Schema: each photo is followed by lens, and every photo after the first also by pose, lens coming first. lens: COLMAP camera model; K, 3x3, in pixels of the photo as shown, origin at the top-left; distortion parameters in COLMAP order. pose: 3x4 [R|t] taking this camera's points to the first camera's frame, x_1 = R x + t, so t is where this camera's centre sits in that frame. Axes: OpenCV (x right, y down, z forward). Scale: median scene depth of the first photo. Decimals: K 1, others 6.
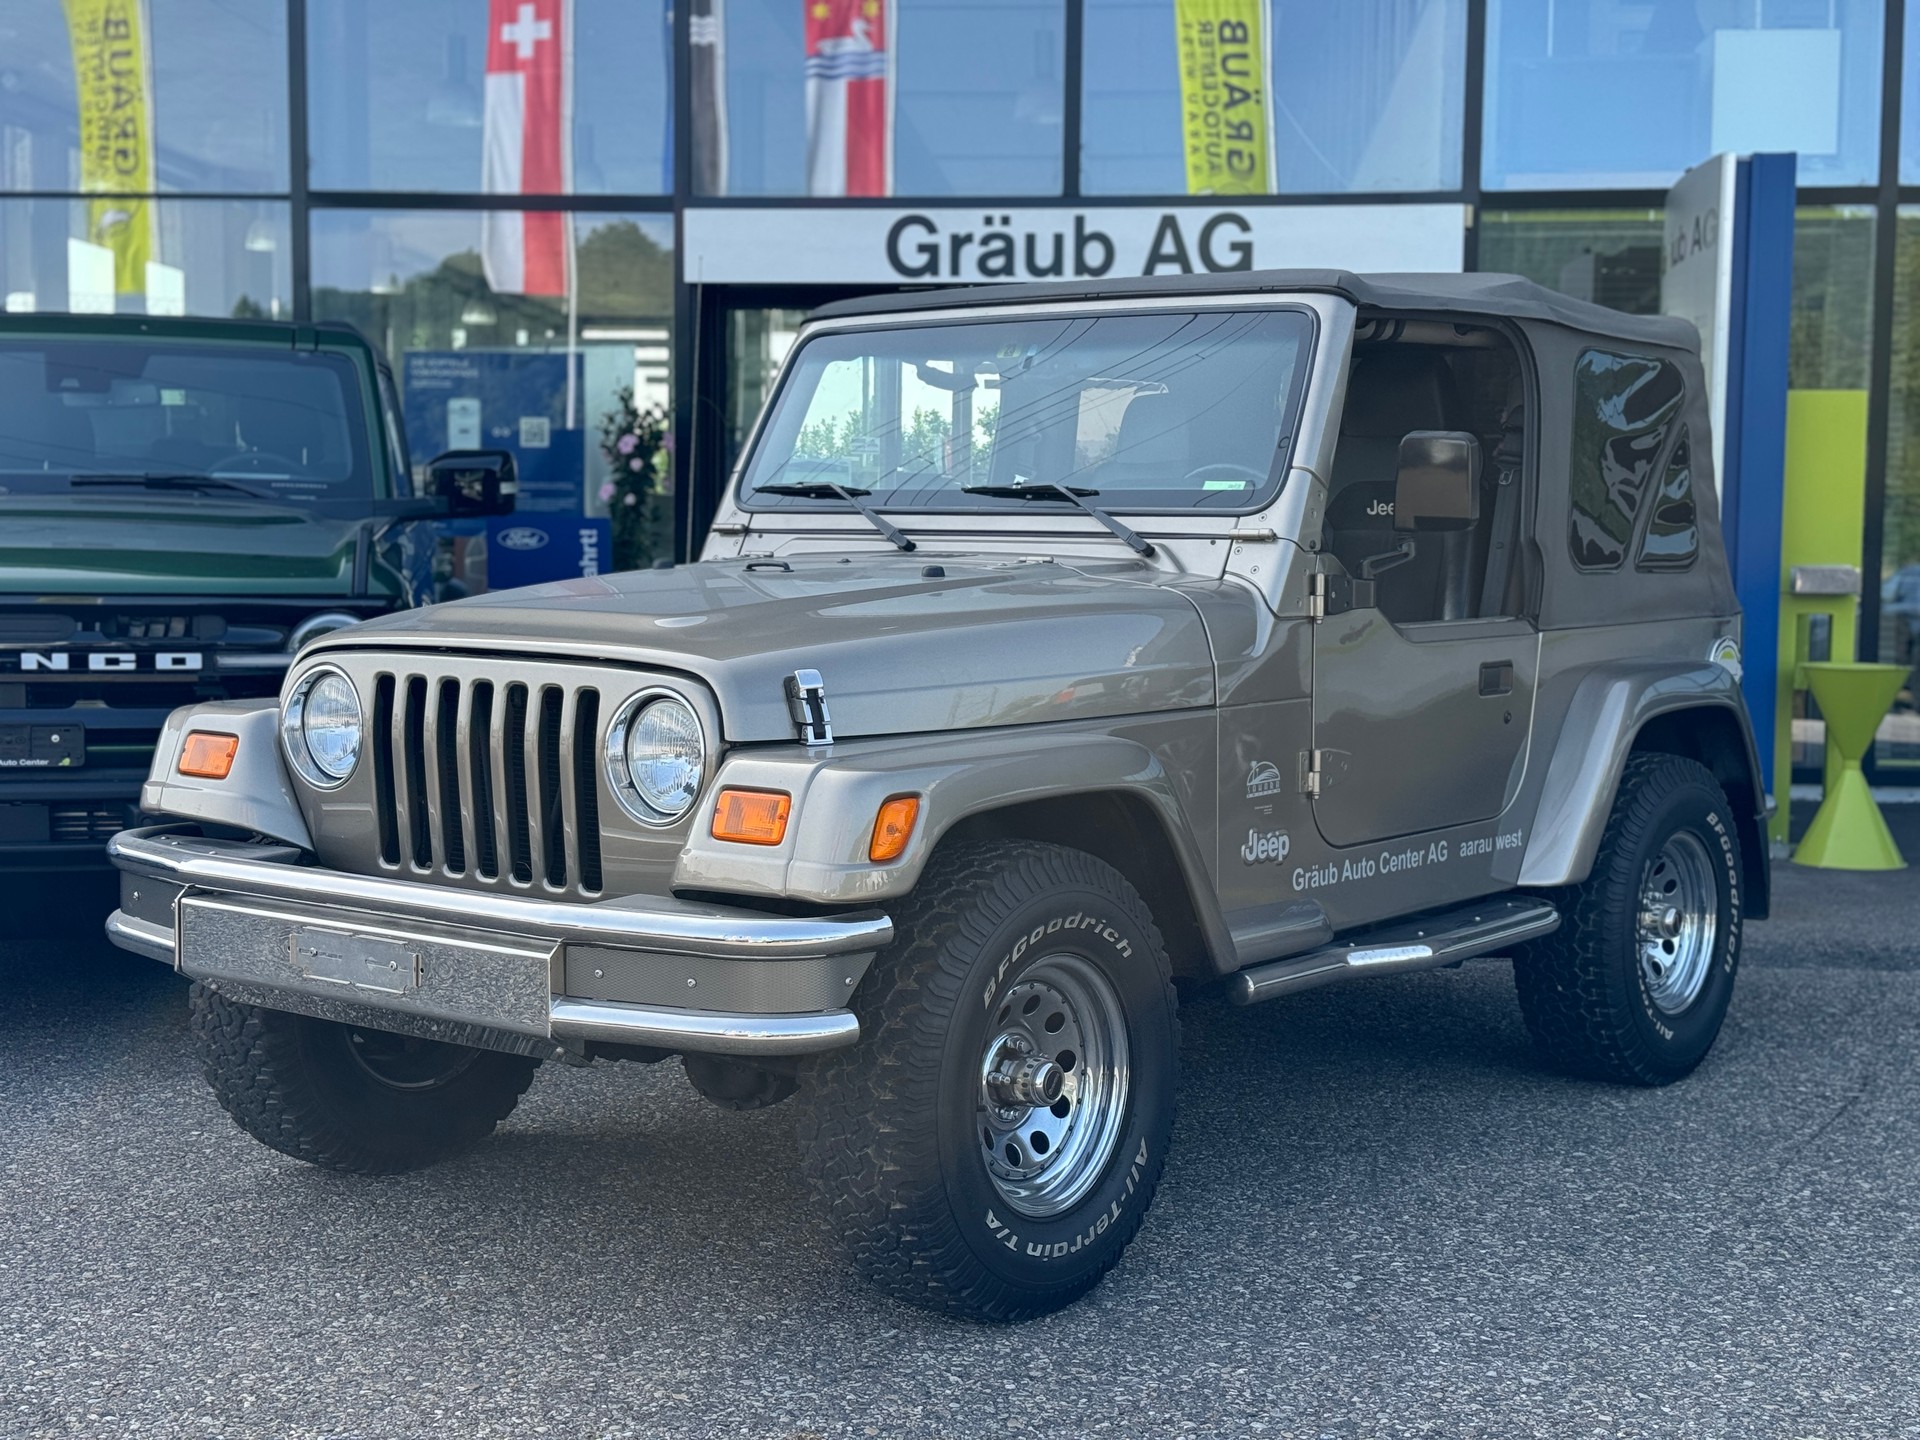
lens RADIAL K [[2657.9, 0, 960.0], [0, 2657.9, 720.0], [0, 0, 1]] dist [-0.087927, 1.208819]
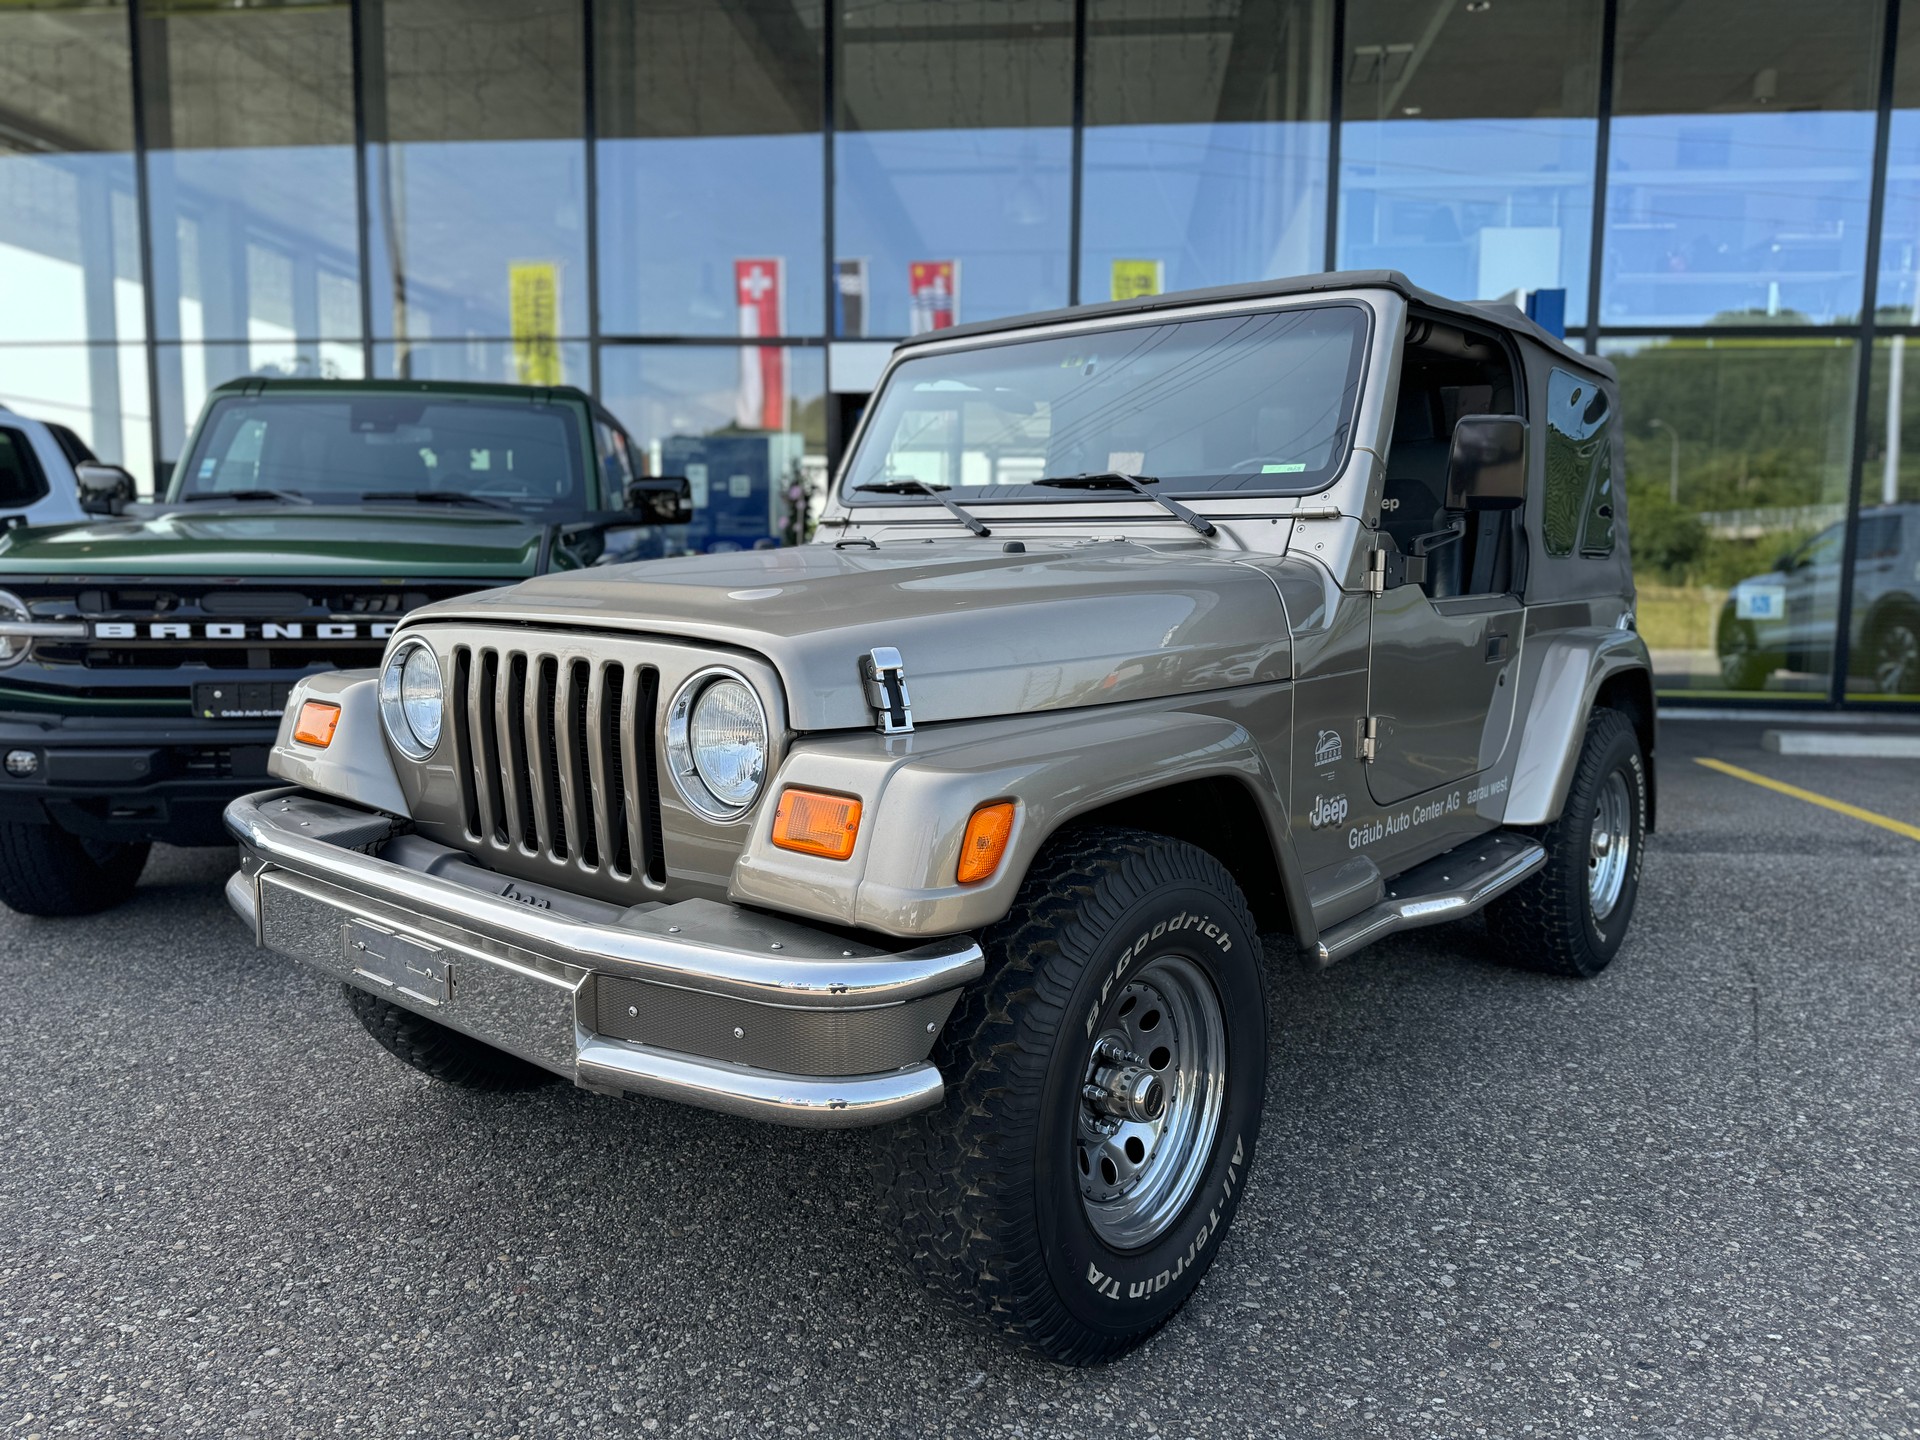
lens RADIAL K [[1349.8, 0, 955.3], [0, 1349.8, 715.5], [0, 0, 1]] dist [0.004277, -0.002767]
pose [[0.999668, 0.002436, -0.025655, -0.018510], [-0.001274, 0.998976, 0.045220, -0.013682], [0.025739, -0.045172, 0.998648, 0.454268]]
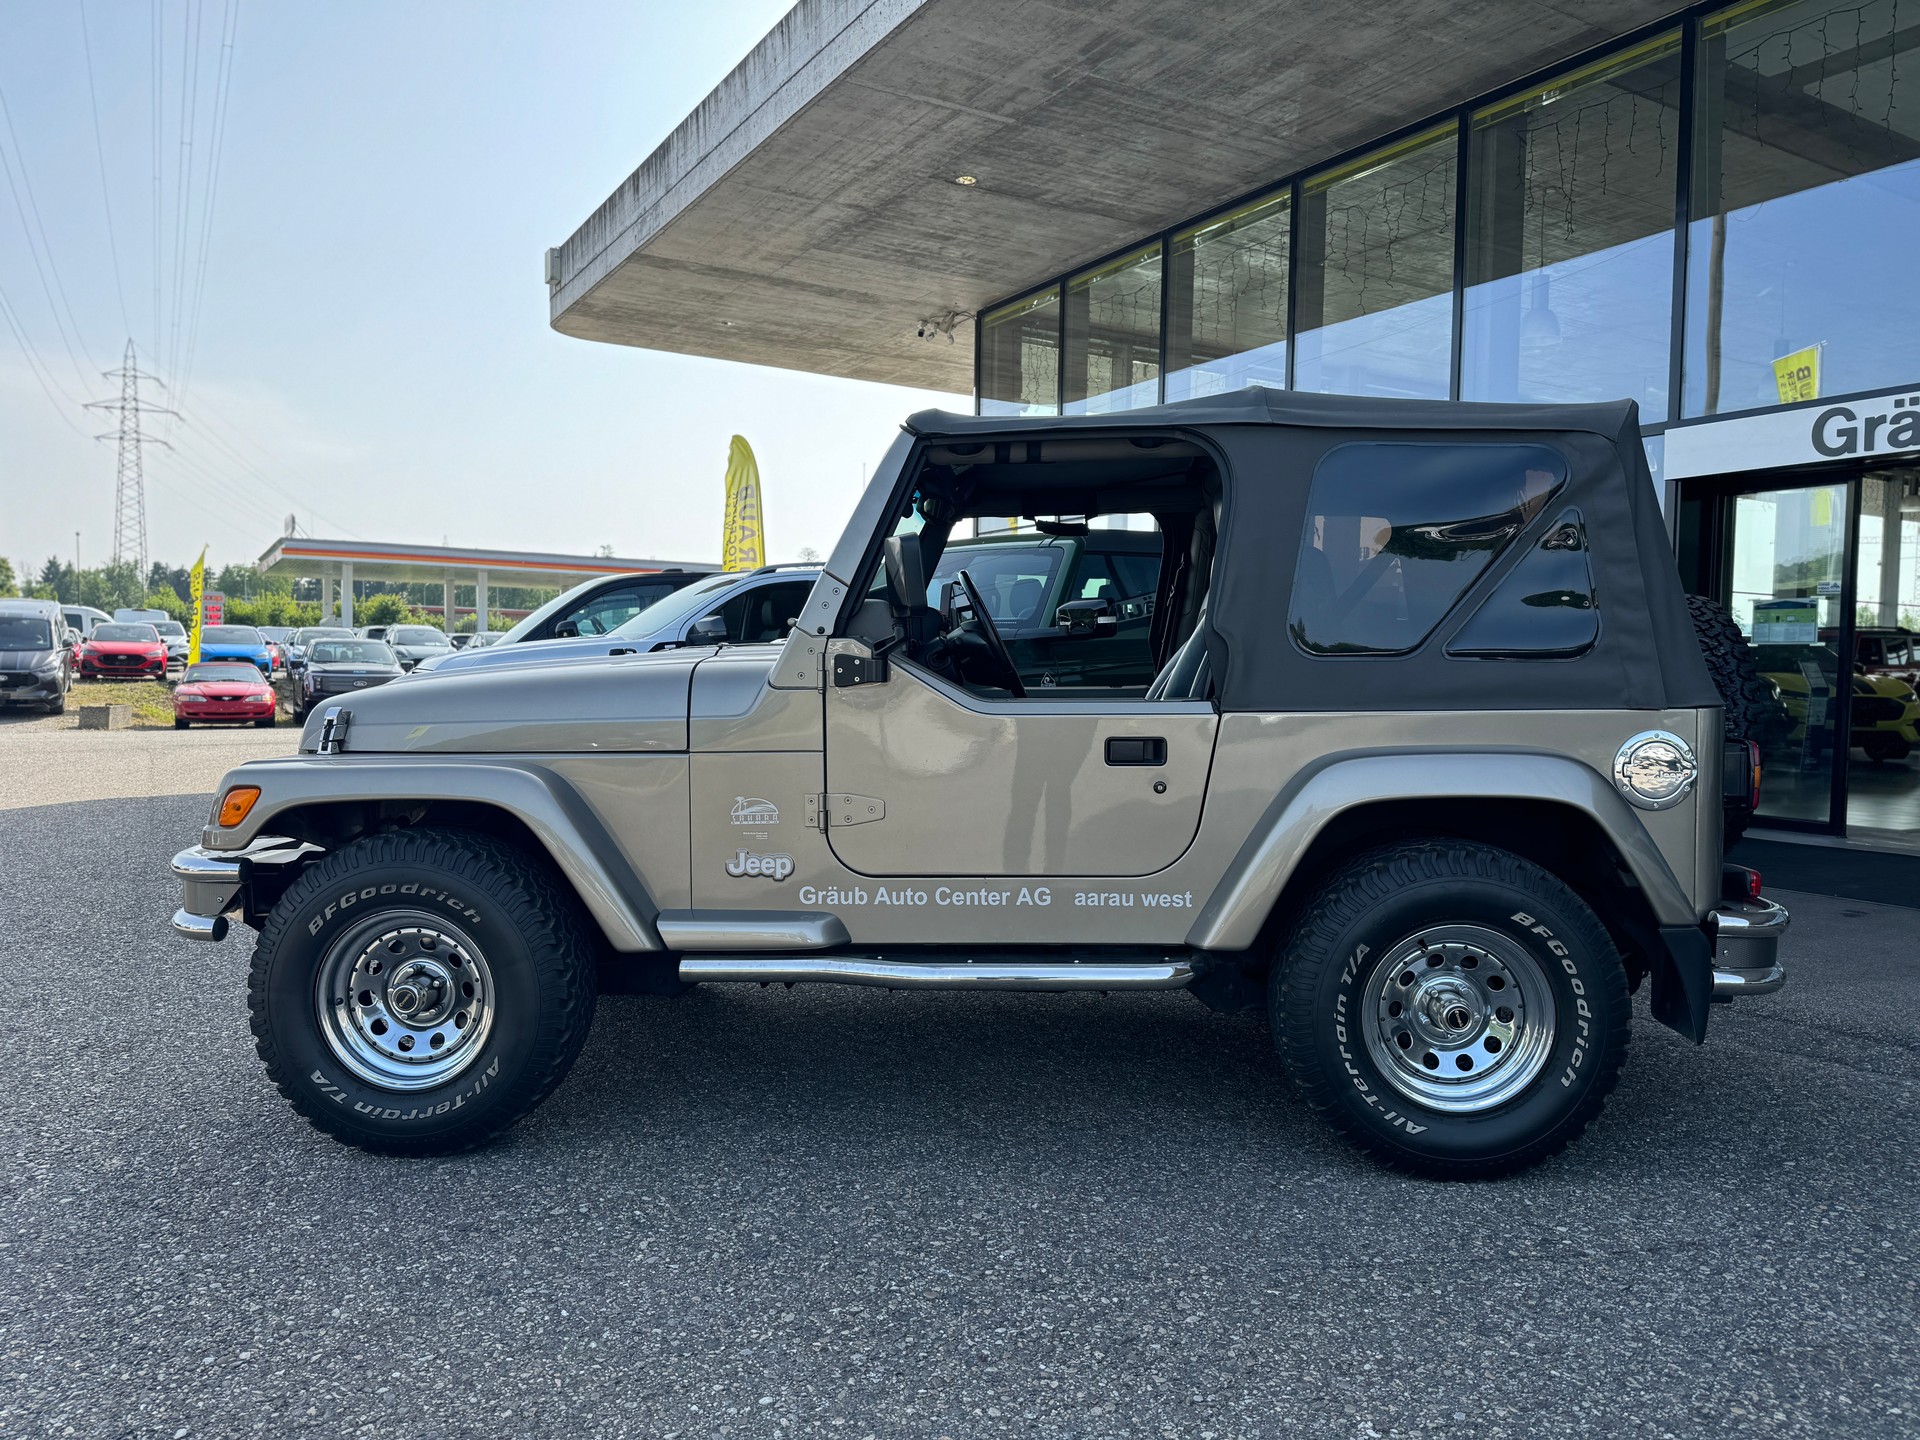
lens RADIAL K [[1327.3, 0, 960.0], [0, 1327.3, 720.0], [0, 0, 1]] dist [0.104025, -0.180499]
pose [[0.578483, 0.027933, -0.815216, 0.682344], [-0.054937, 0.998478, -0.004771, -0.024281], [0.813842, 0.047545, 0.579138, 0.685836]]
